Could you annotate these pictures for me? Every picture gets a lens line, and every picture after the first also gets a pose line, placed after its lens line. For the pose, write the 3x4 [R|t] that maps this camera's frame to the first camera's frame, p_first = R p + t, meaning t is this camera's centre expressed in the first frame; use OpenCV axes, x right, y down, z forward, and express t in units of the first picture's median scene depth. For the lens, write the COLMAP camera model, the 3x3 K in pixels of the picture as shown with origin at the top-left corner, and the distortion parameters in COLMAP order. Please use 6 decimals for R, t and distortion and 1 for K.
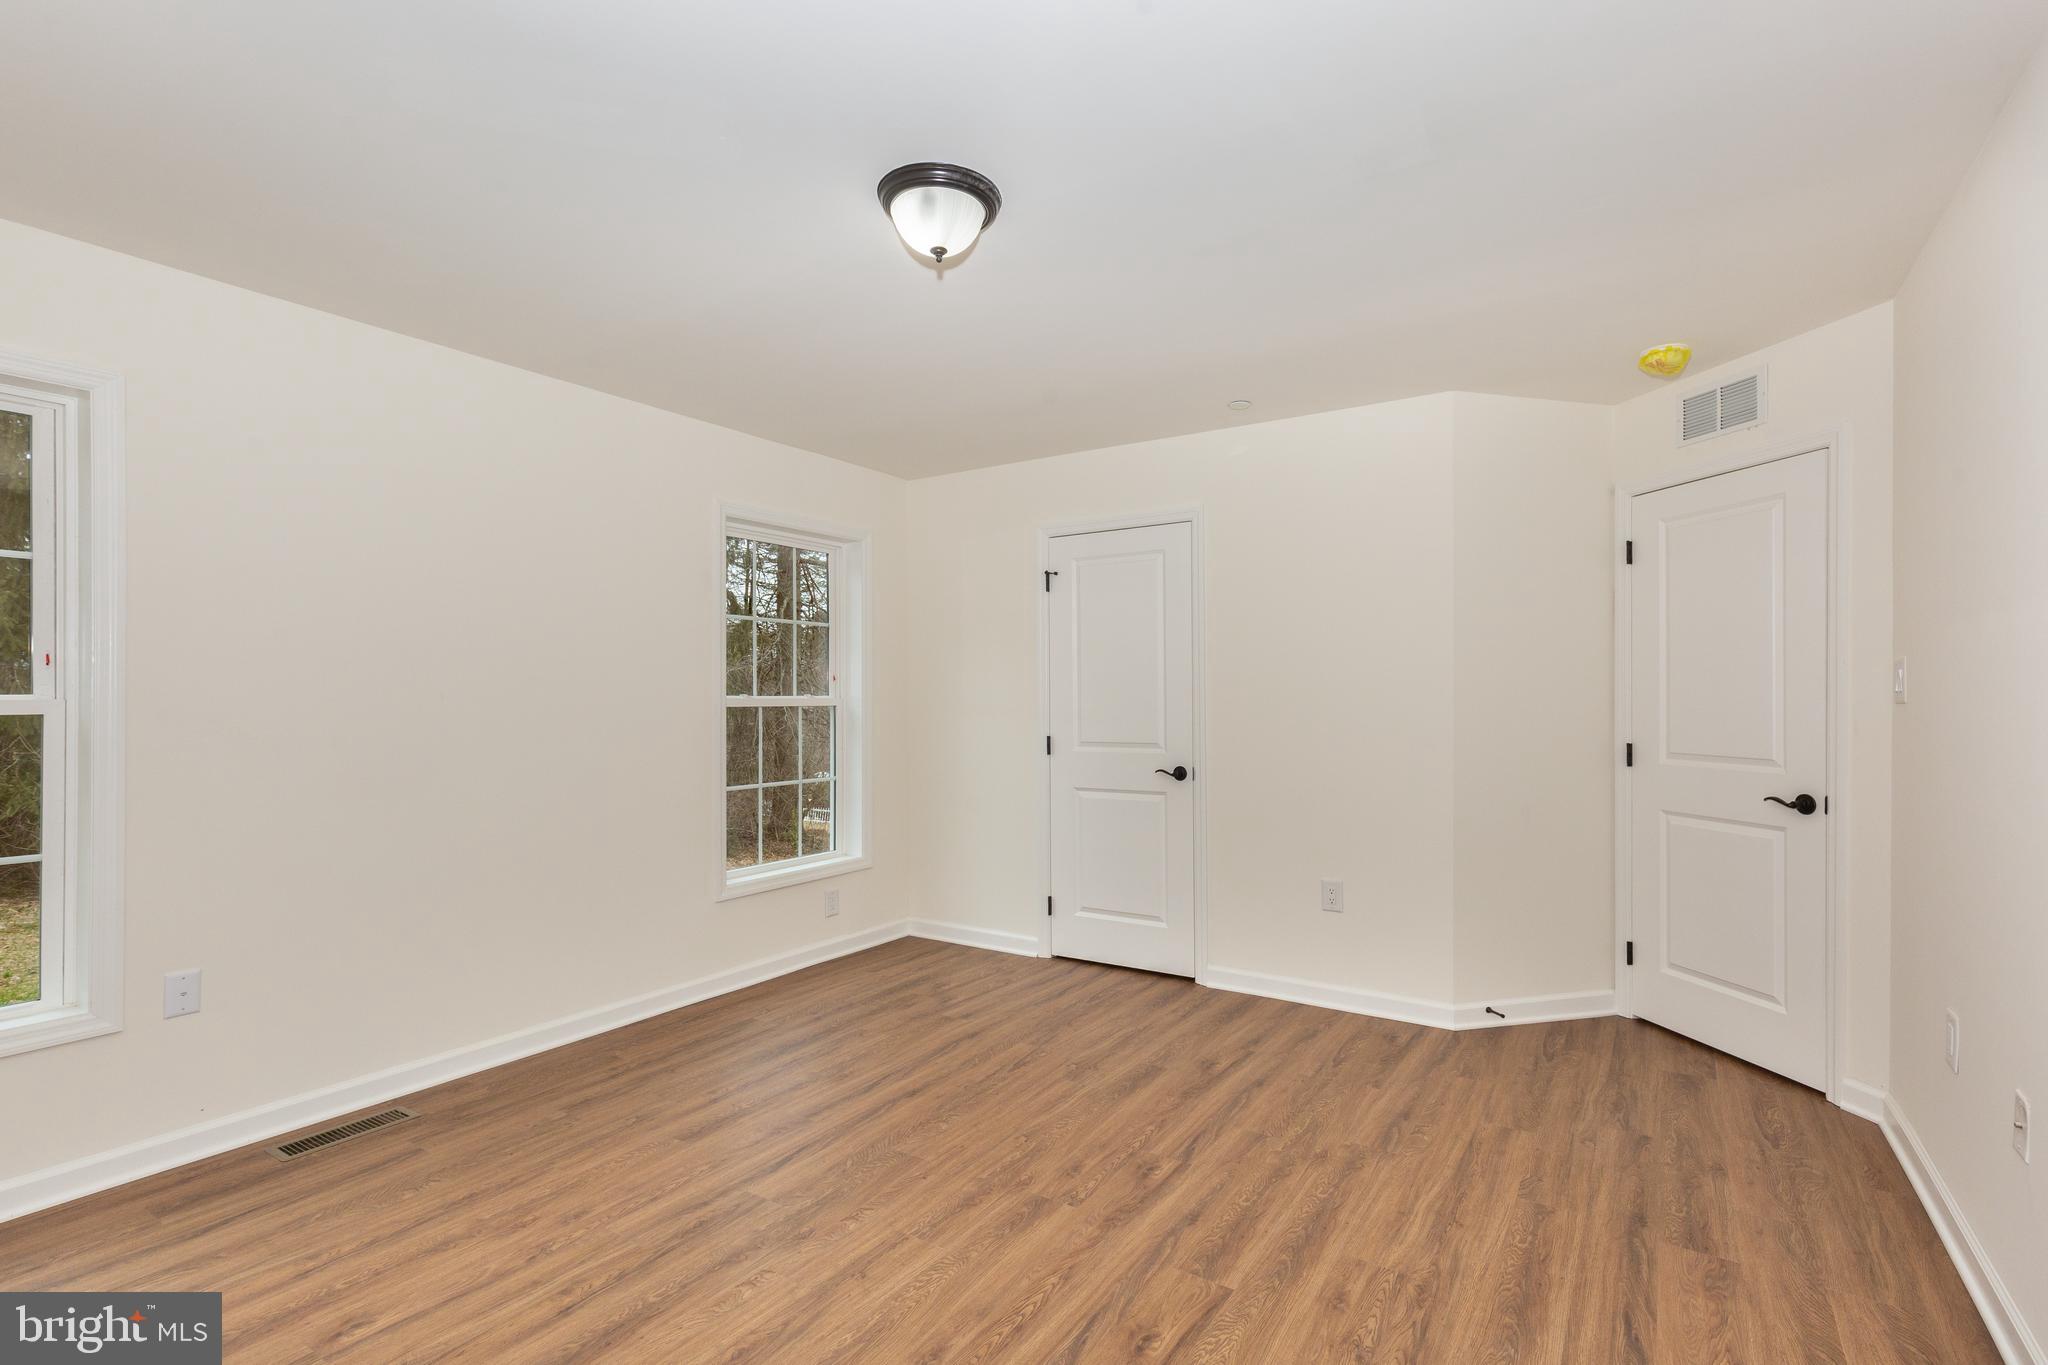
lens RADIAL K [[940.4, 0, 1106.2], [0, 940.4, 716.0], [0, 0, 1]] dist [0.011389, -0.002526]
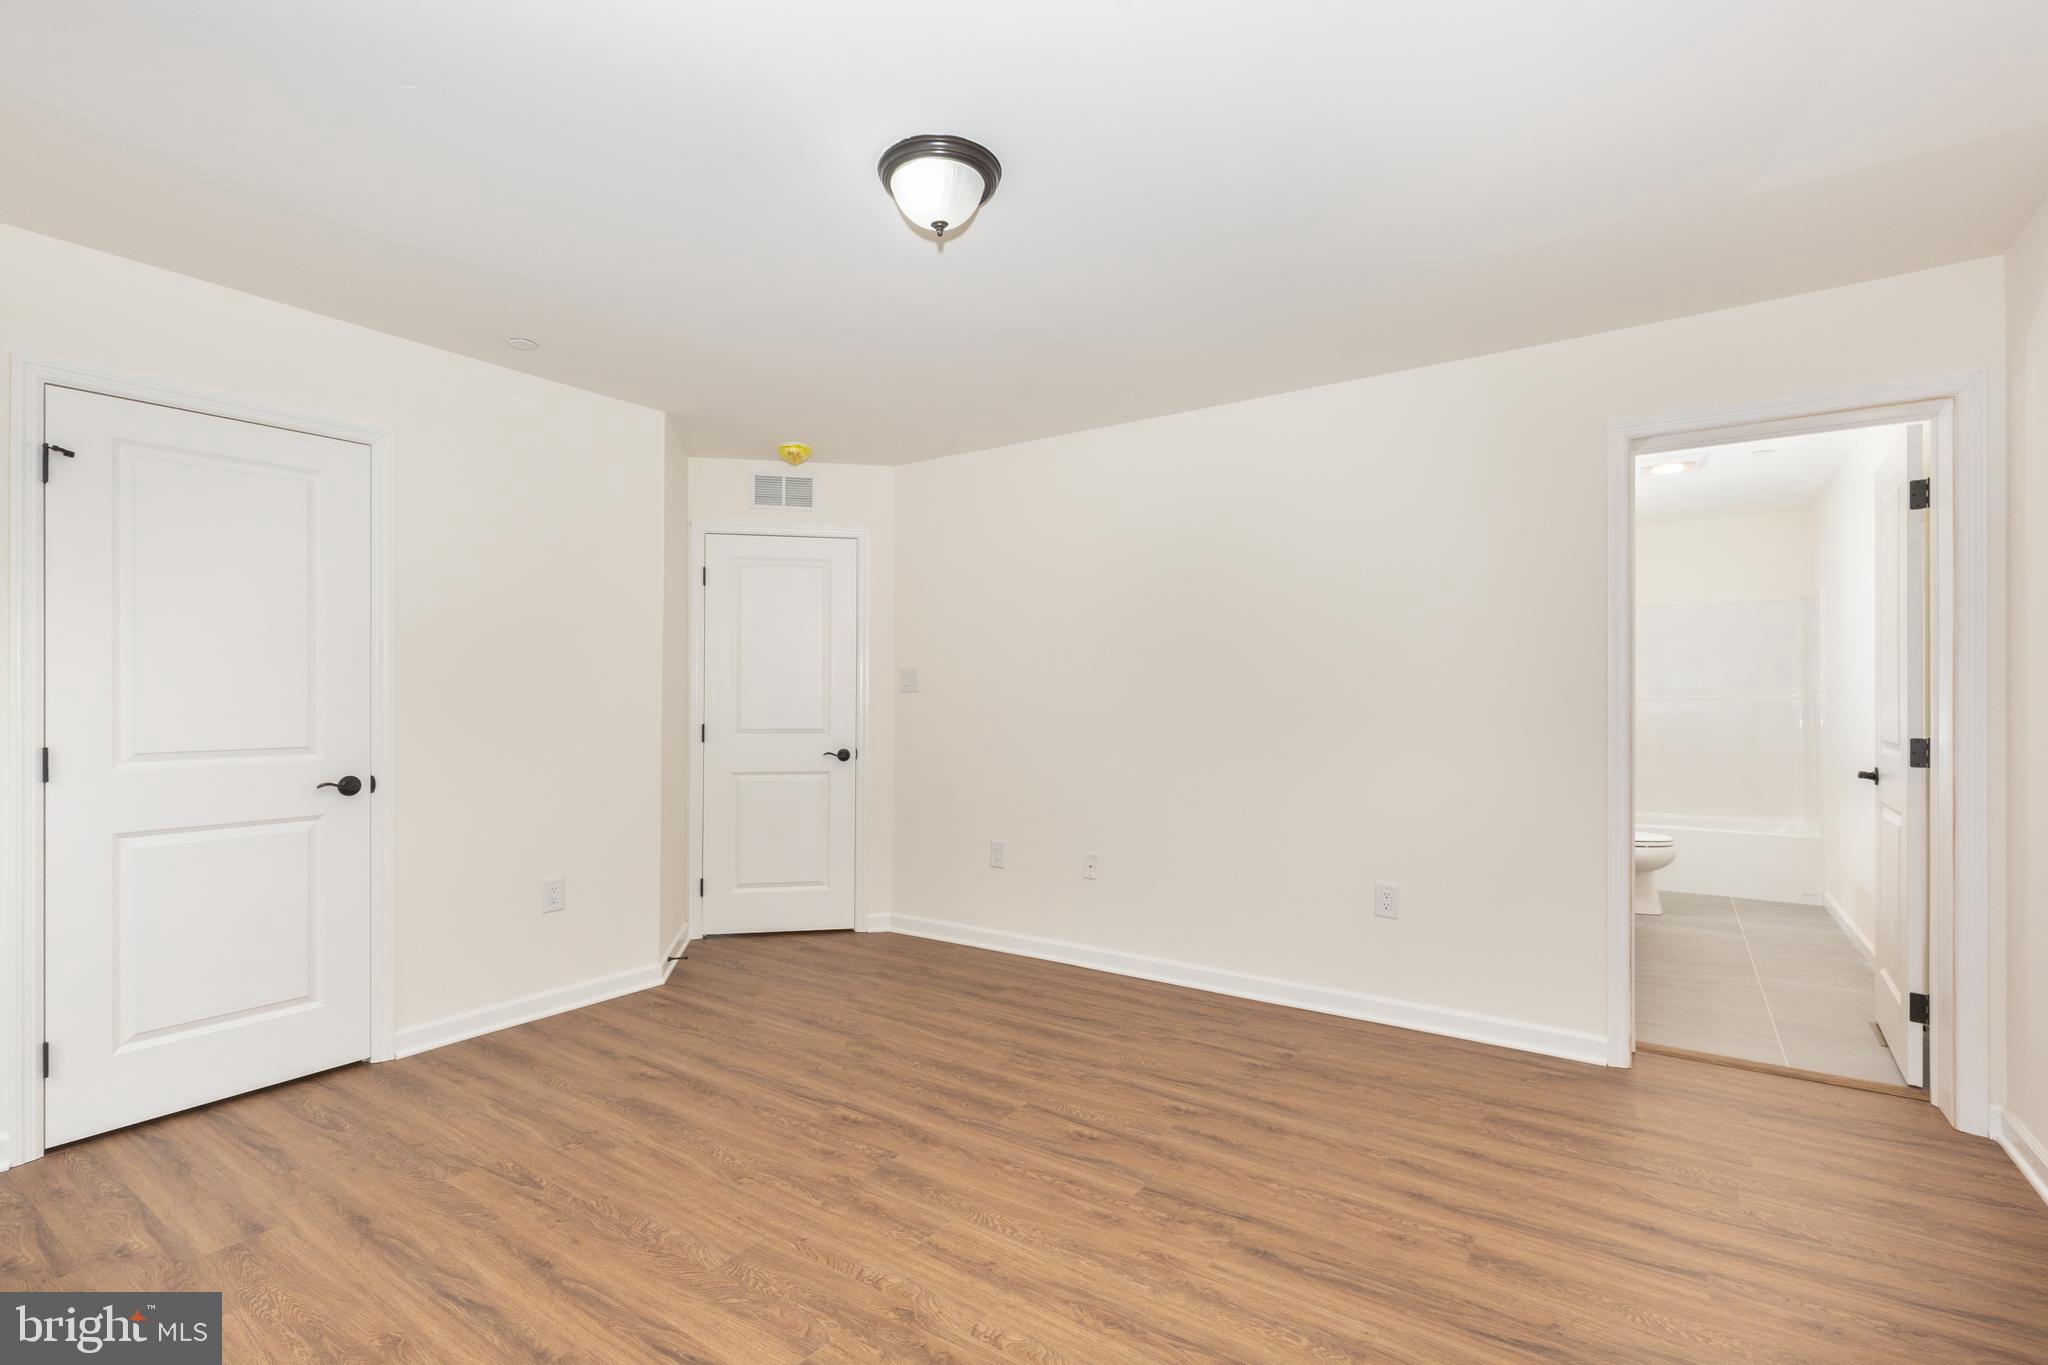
lens RADIAL K [[940.4, 0, 976.8], [0, 940.4, 692.5], [0, 0, 1]] dist [0.011389, -0.002526]
pose [[0.089482, 0.012147, 0.995914, -0.808495], [0.020233, 0.999697, -0.014011, 0.015498], [-0.995783, 0.021404, 0.089209, 0.605181]]
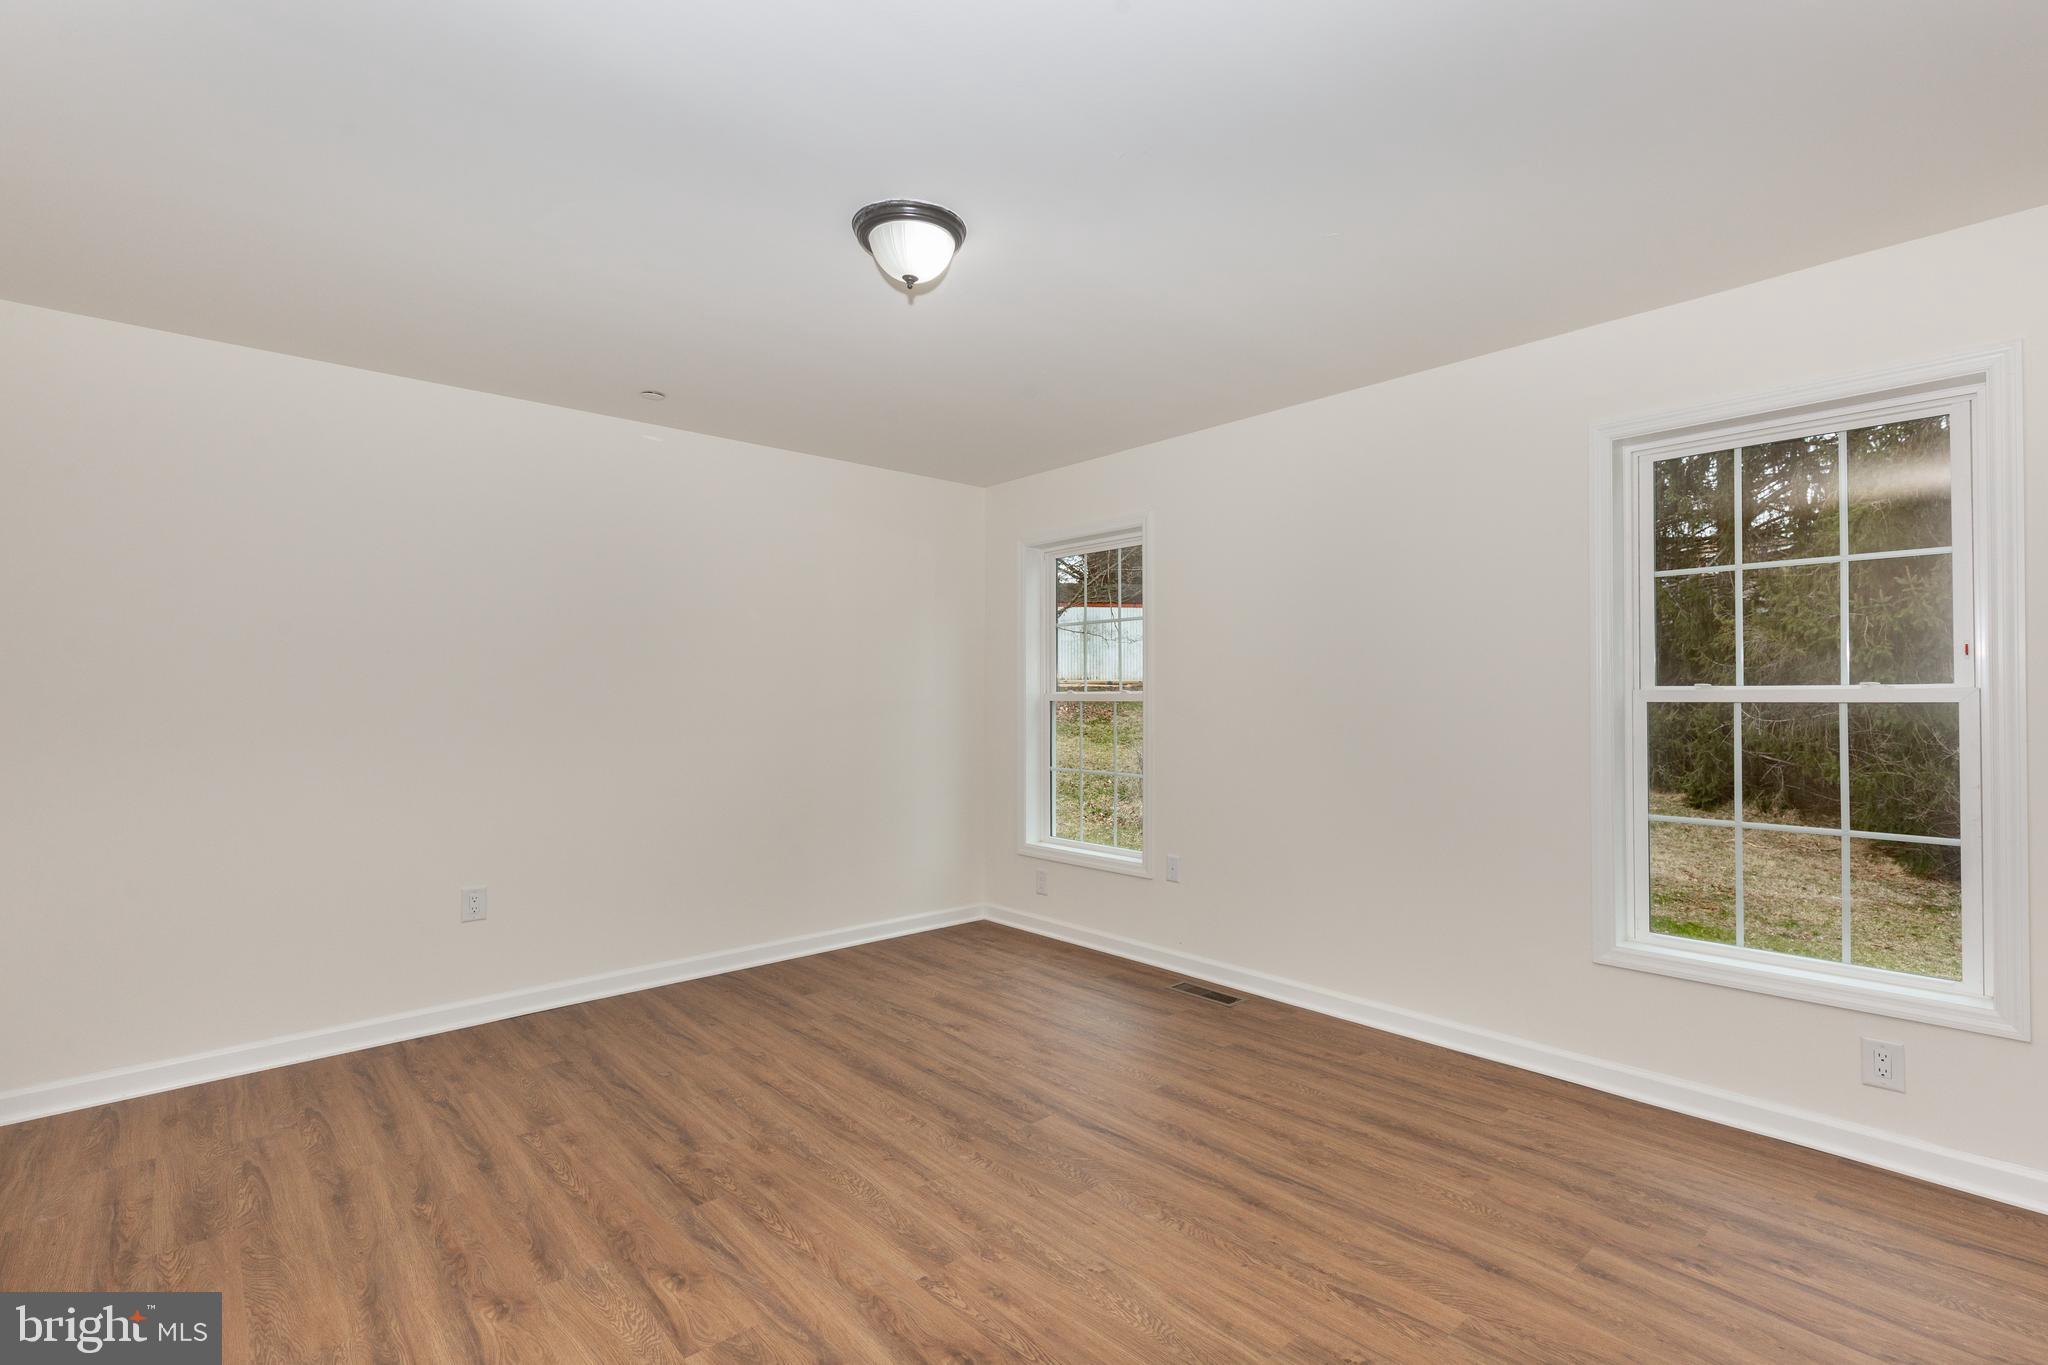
lens RADIAL K [[940.4, 0, 984.2], [0, 940.4, 700.1], [0, 0, 1]] dist [0.011389, -0.002526]
pose [[-0.320361, 0.008020, -0.947262, 0.566652], [-0.014814, 0.999799, 0.013475, -0.015107], [0.947180, 0.018349, -0.320178, 0.990960]]
